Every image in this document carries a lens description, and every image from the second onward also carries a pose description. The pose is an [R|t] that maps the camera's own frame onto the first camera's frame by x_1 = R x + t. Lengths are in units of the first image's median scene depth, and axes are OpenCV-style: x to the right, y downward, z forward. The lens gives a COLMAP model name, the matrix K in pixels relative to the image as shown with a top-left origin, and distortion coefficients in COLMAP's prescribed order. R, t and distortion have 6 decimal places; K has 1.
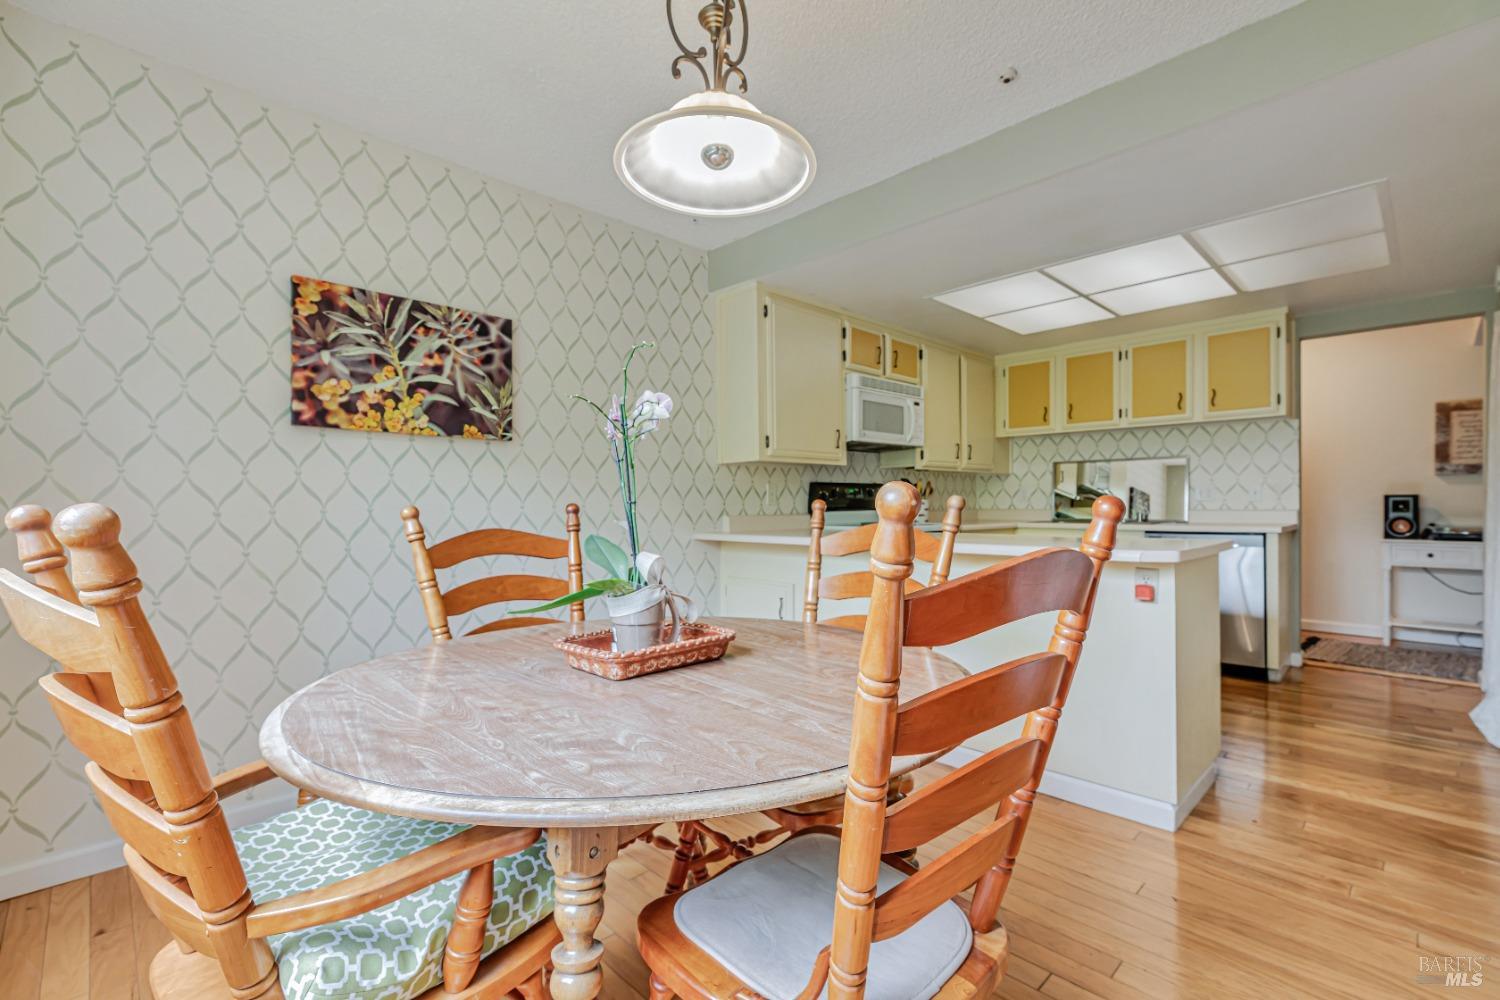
lens RADIAL K [[669.3, 0, 753.0], [0, 669.3, 504.8], [0, 0, 1]] dist [0.003734, 0.000399]
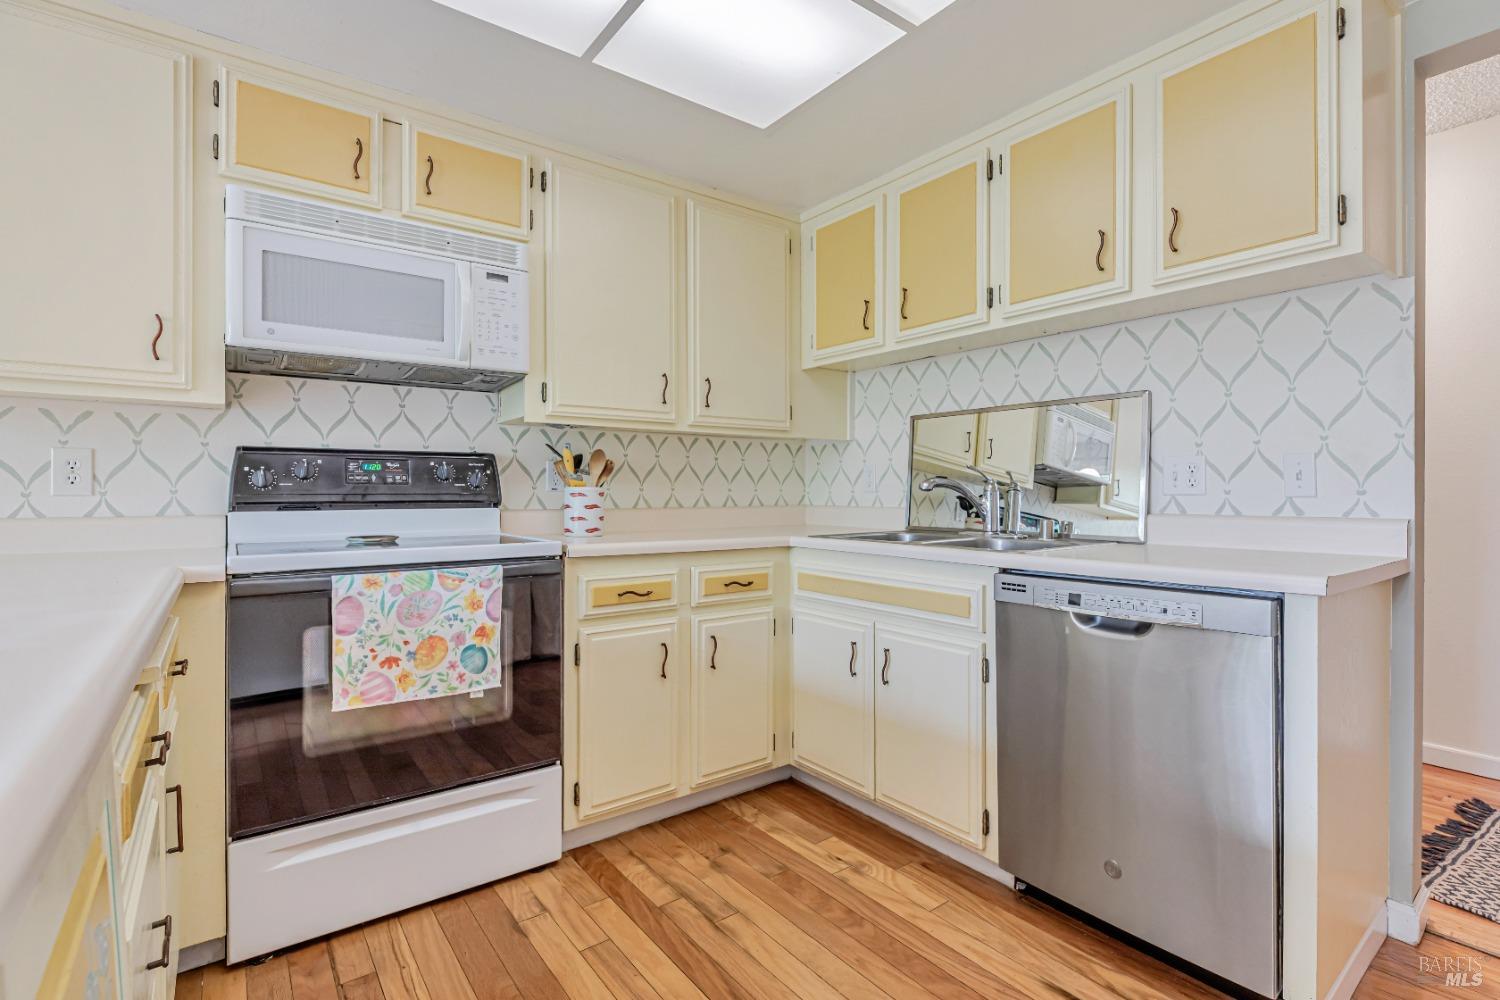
lens RADIAL K [[710.1, 0, 743.2], [0, 710.1, 490.6], [0, 0, 1]] dist [-0.003821, -0.001076]
pose [[0.990719, 0.007653, -0.135711, 0.786072], [-0.008200, 0.999960, -0.003473, -0.007013], [0.135679, 0.004553, 0.990742, 0.885354]]
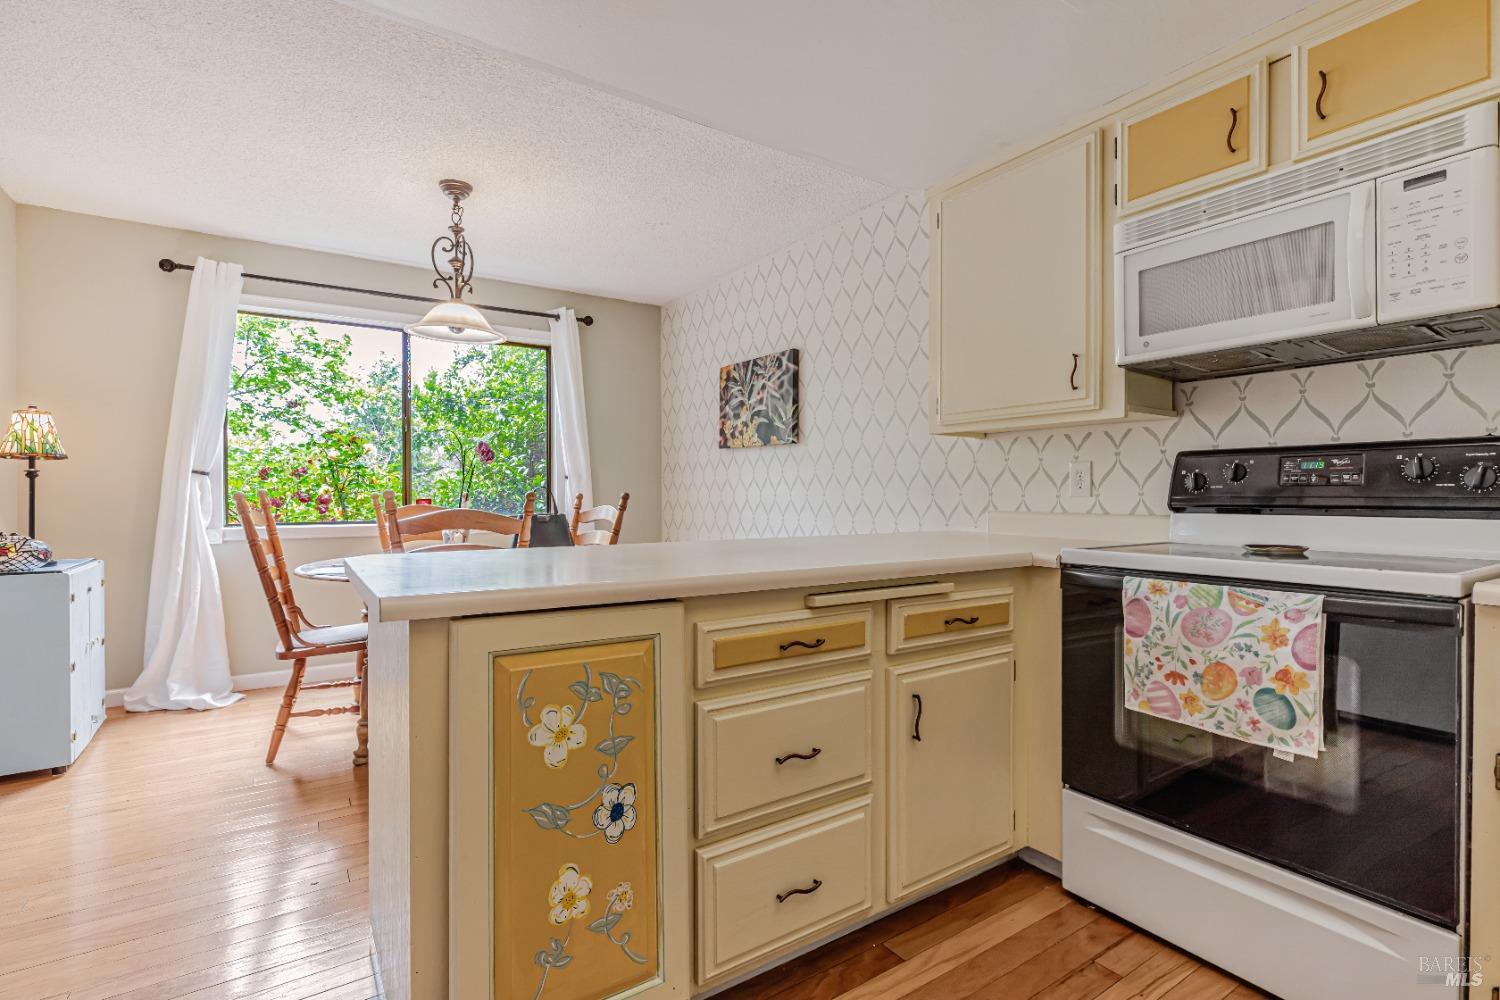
lens RADIAL K [[710.1, 0, 743.2], [0, 710.1, 490.6], [0, 0, 1]] dist [-0.003821, -0.001076]
pose [[-0.200907, 0.004903, -0.979598, 1.038222], [-0.001033, 0.999986, 0.005217, -0.011874], [0.979610, 0.002060, -0.200900, 1.234509]]
